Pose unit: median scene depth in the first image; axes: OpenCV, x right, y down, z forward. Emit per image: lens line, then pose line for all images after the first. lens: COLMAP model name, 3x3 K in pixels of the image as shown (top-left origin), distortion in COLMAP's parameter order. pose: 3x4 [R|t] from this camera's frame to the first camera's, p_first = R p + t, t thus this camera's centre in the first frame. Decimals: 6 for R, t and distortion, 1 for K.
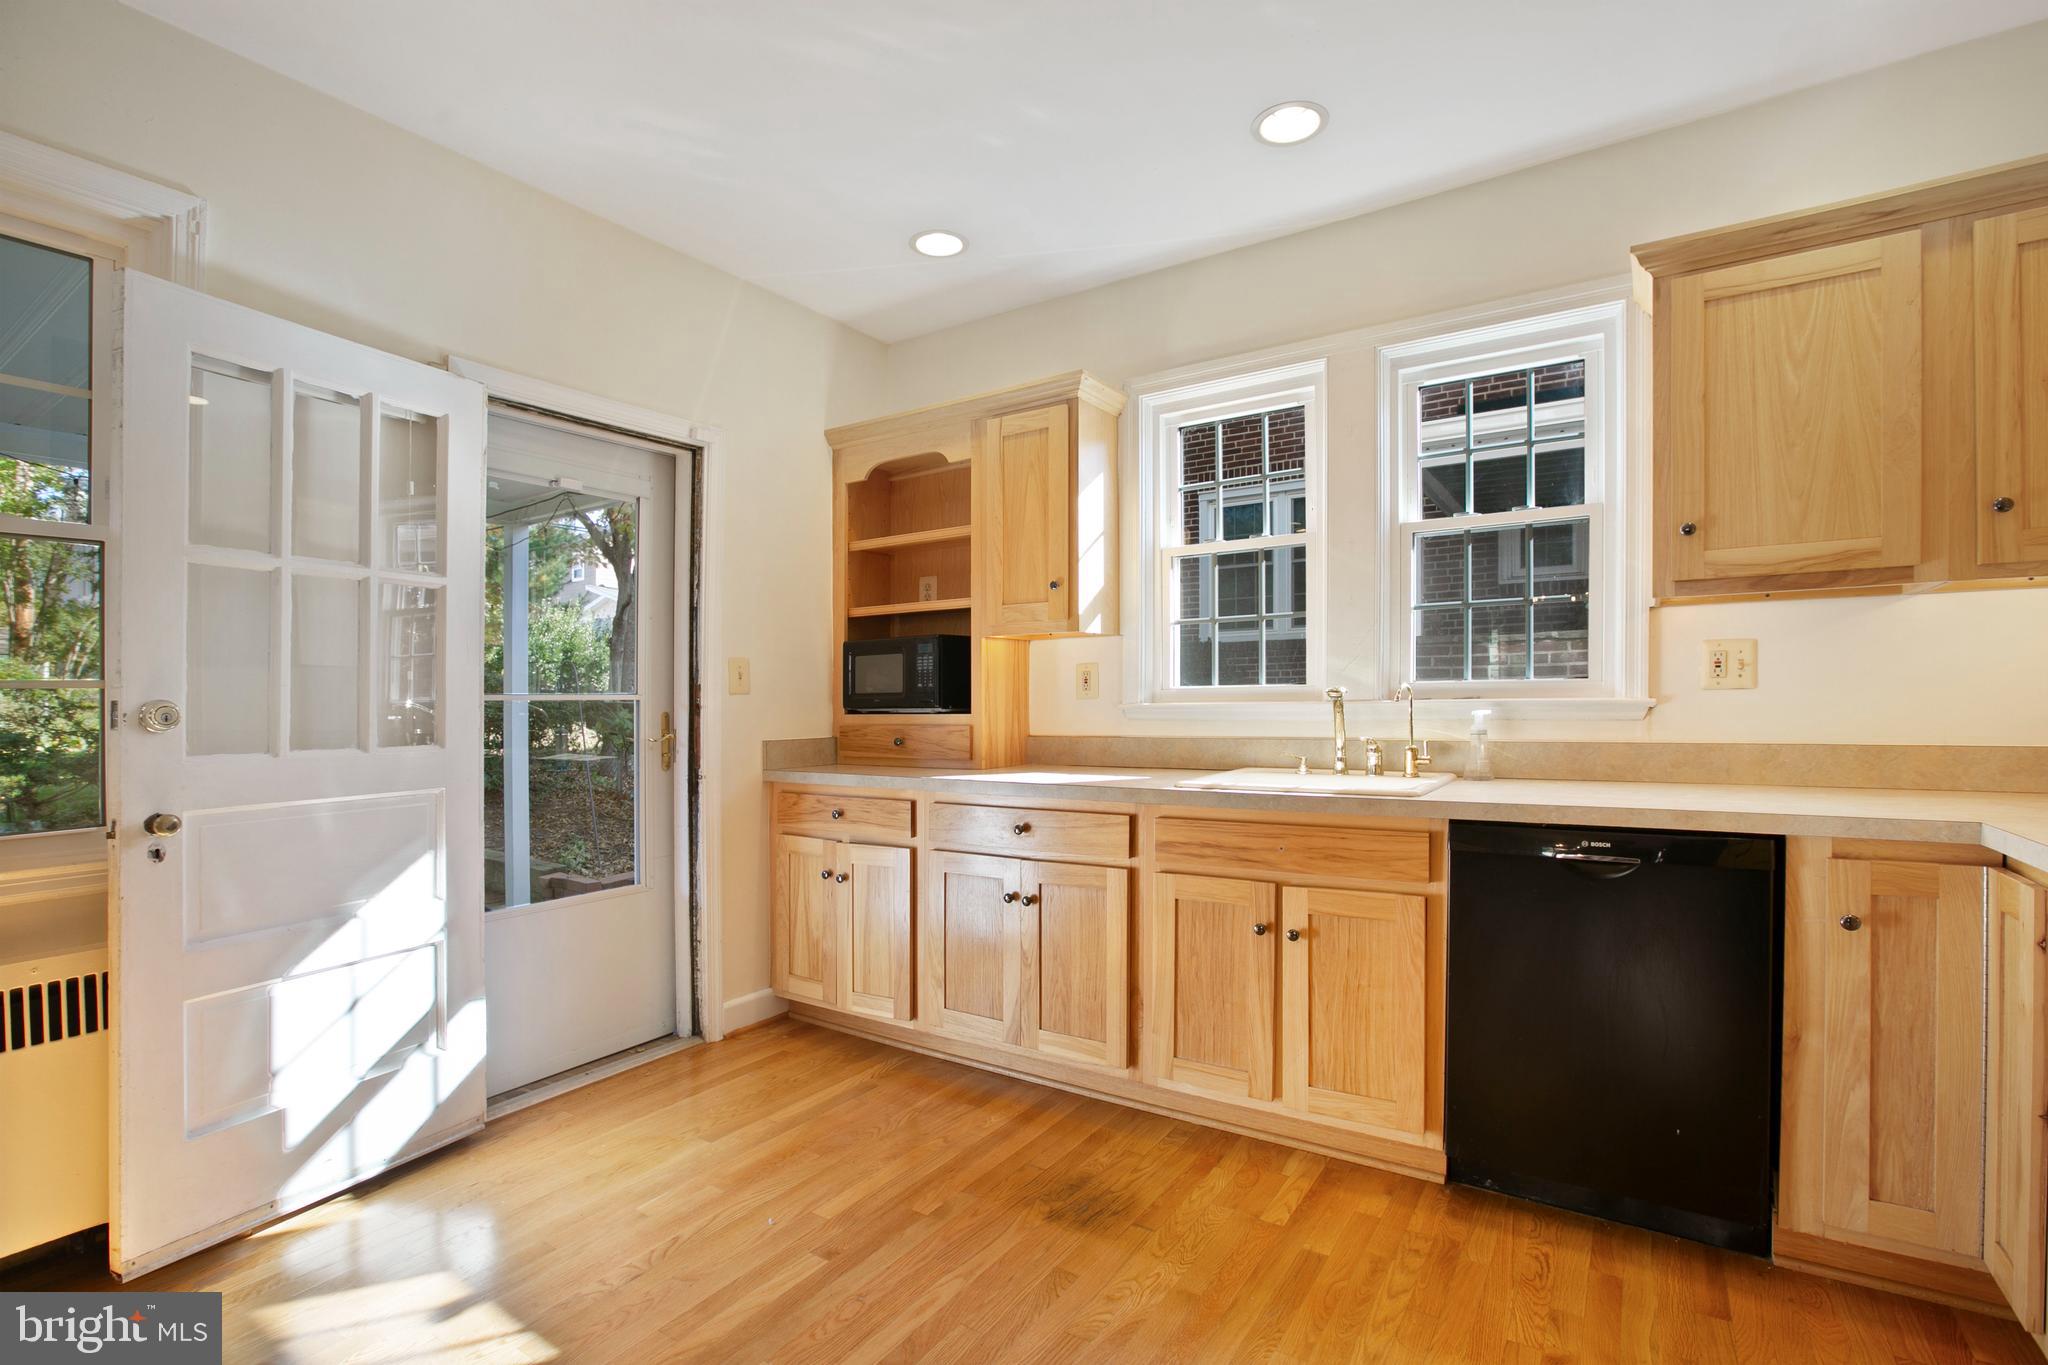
lens RADIAL K [[935.1, 0, 1023.1], [0, 935.1, 670.0], [0, 0, 1]] dist [-0.058269, 0.018219]
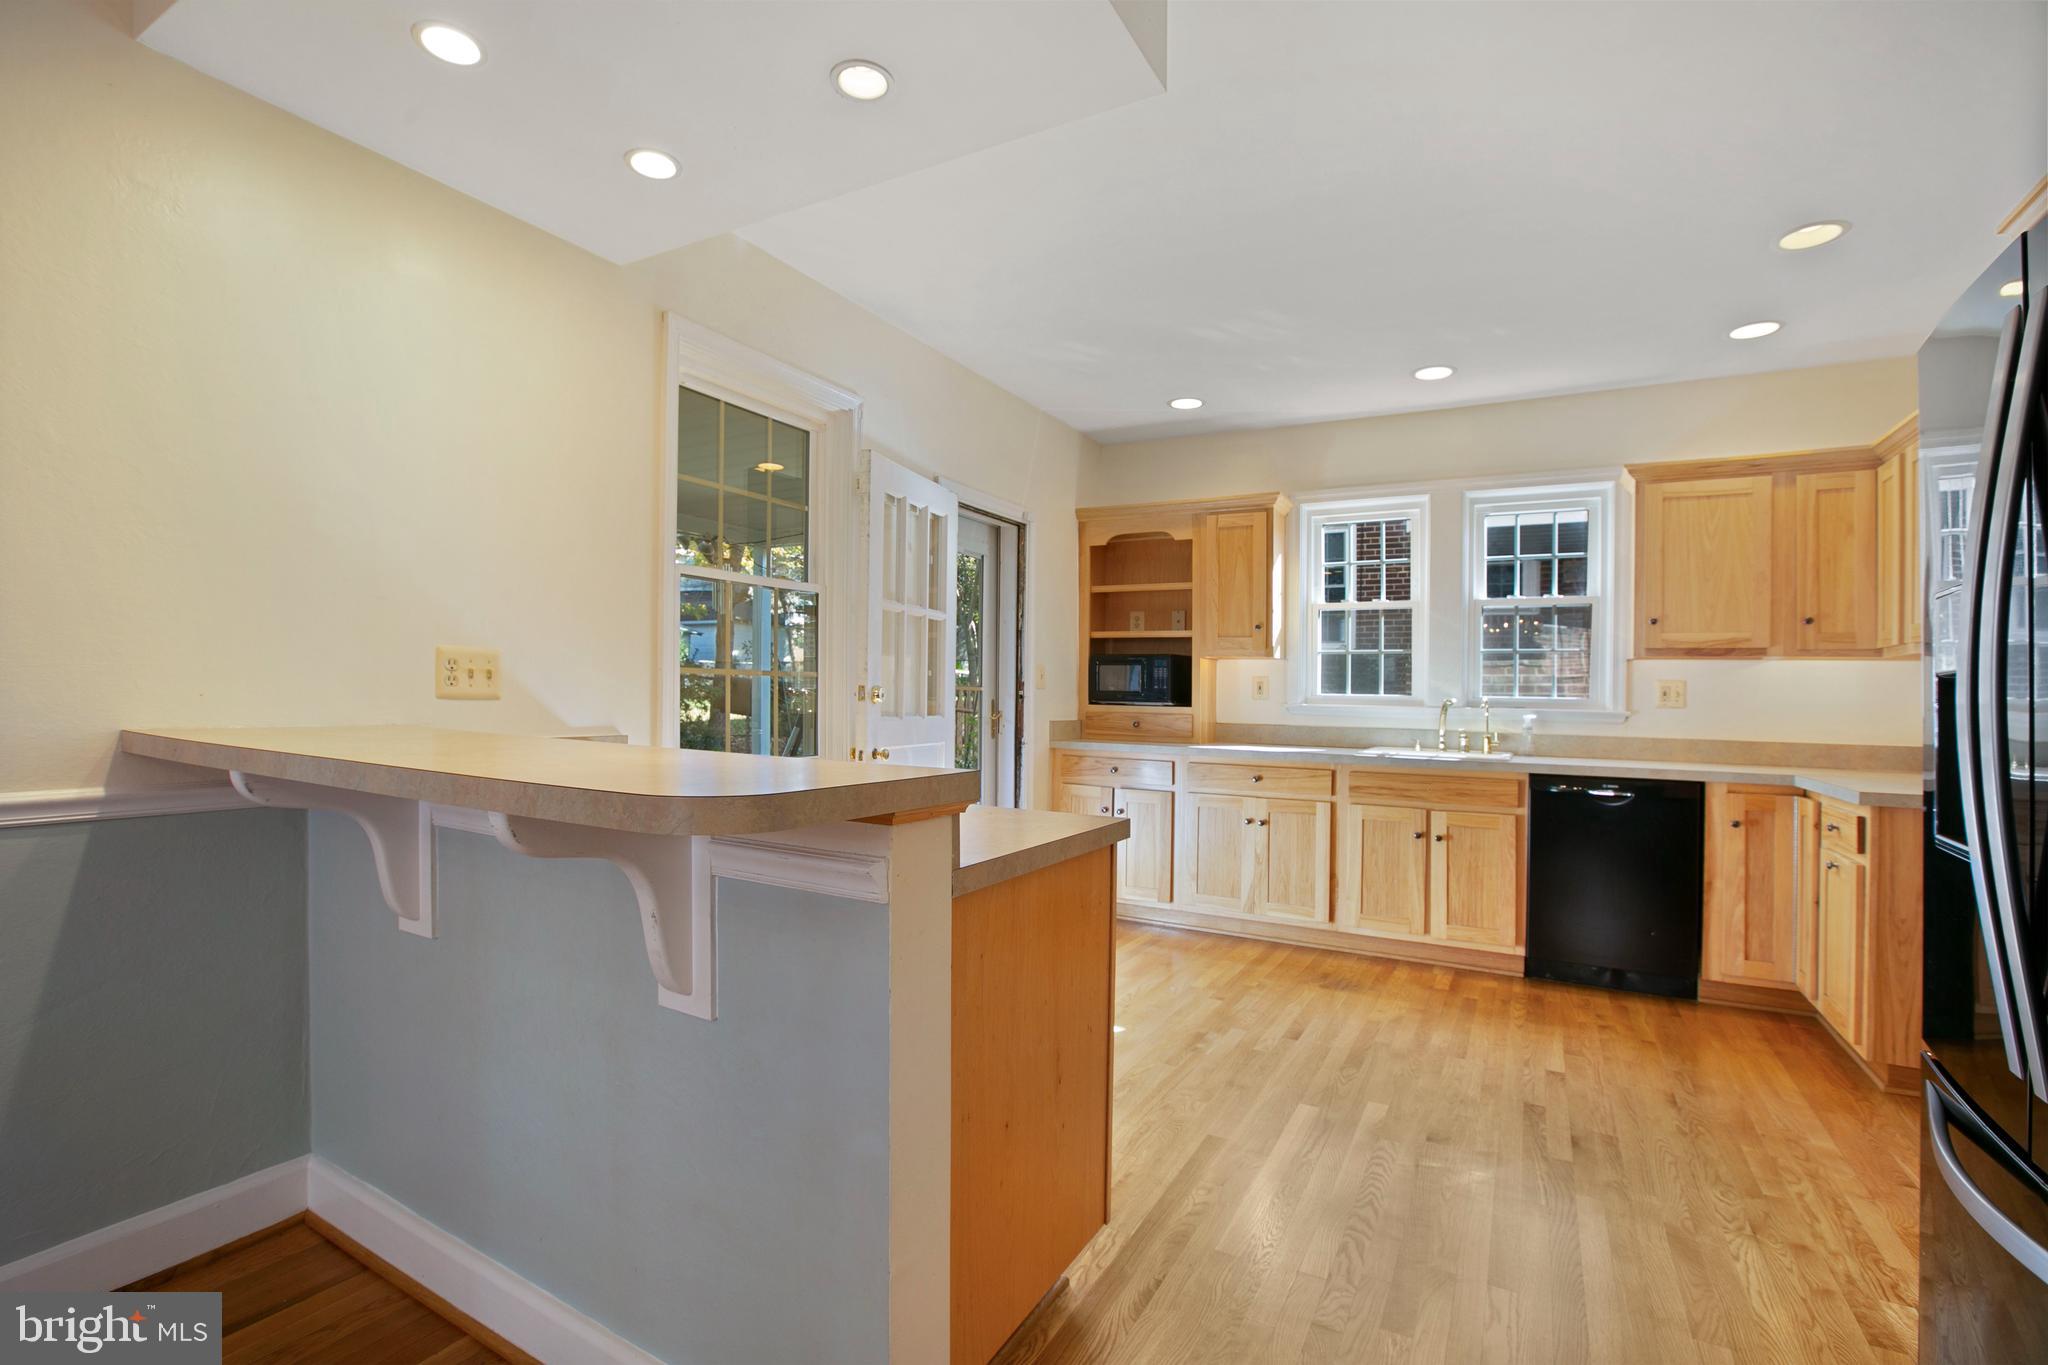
lens RADIAL K [[915.8, 0, 1022.6], [0, 915.8, 623.4], [0, 0, 1]] dist [-0.064688, 0.027484]
pose [[0.996929, 0.041928, 0.066134, -0.563359], [-0.038900, 0.998164, -0.046425, -0.012407], [-0.067960, 0.043710, 0.996730, -0.610071]]
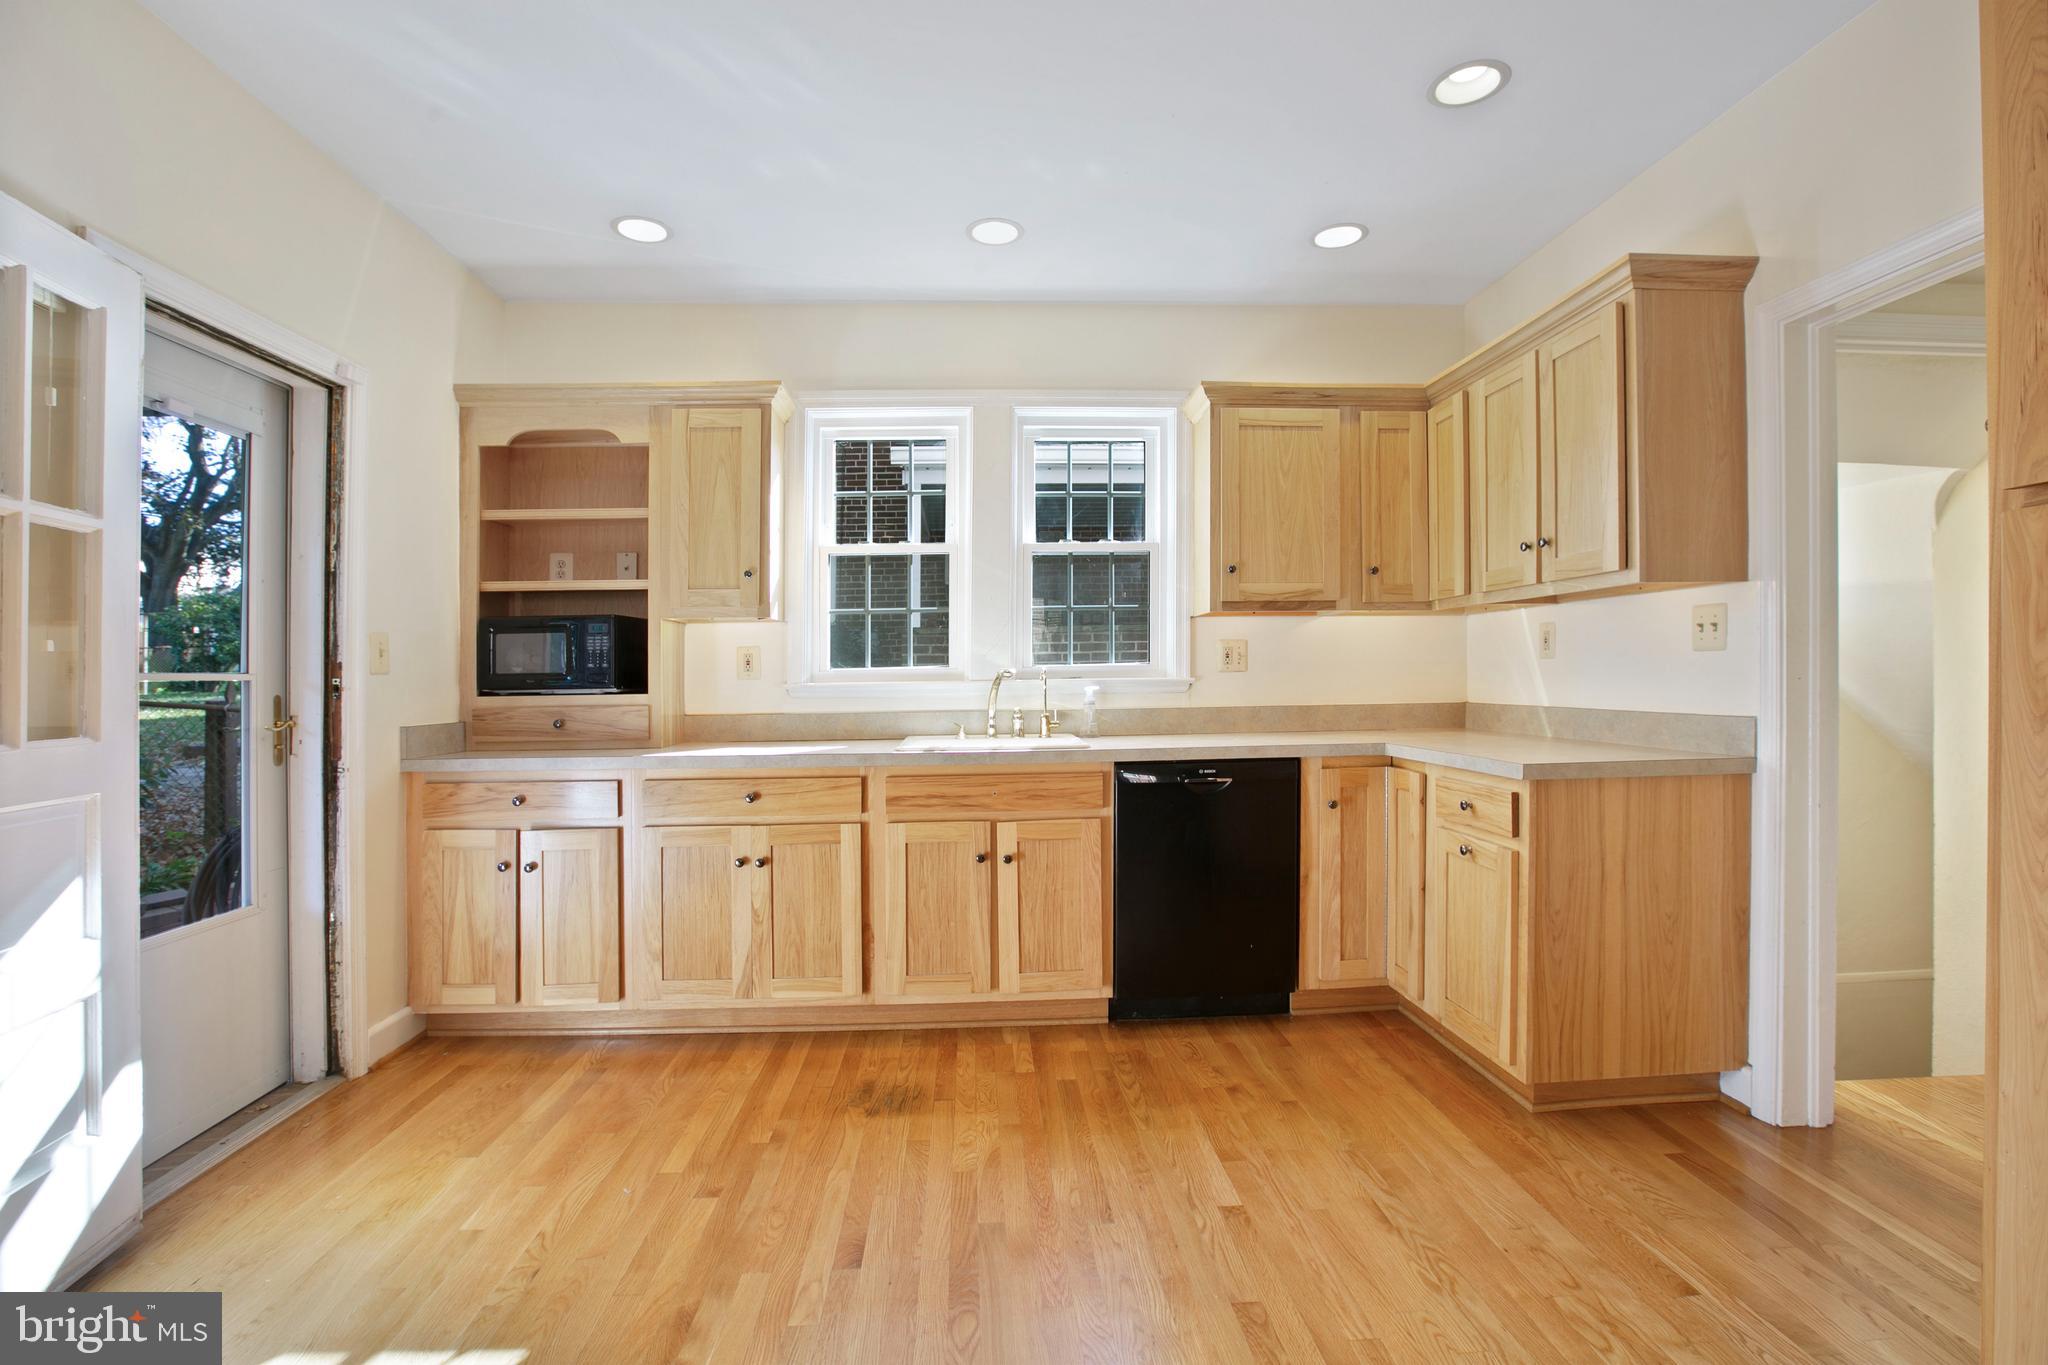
lens RADIAL K [[931.8, 0, 1019.6], [0, 931.8, 638.5], [0, 0, 1]] dist [-0.043771, 0.001171]
pose [[0.805035, 0.024982, 0.592701, -0.424558], [-0.014084, 0.999636, -0.023005, 0.005117], [-0.593061, 0.010173, 0.805094, -0.061602]]
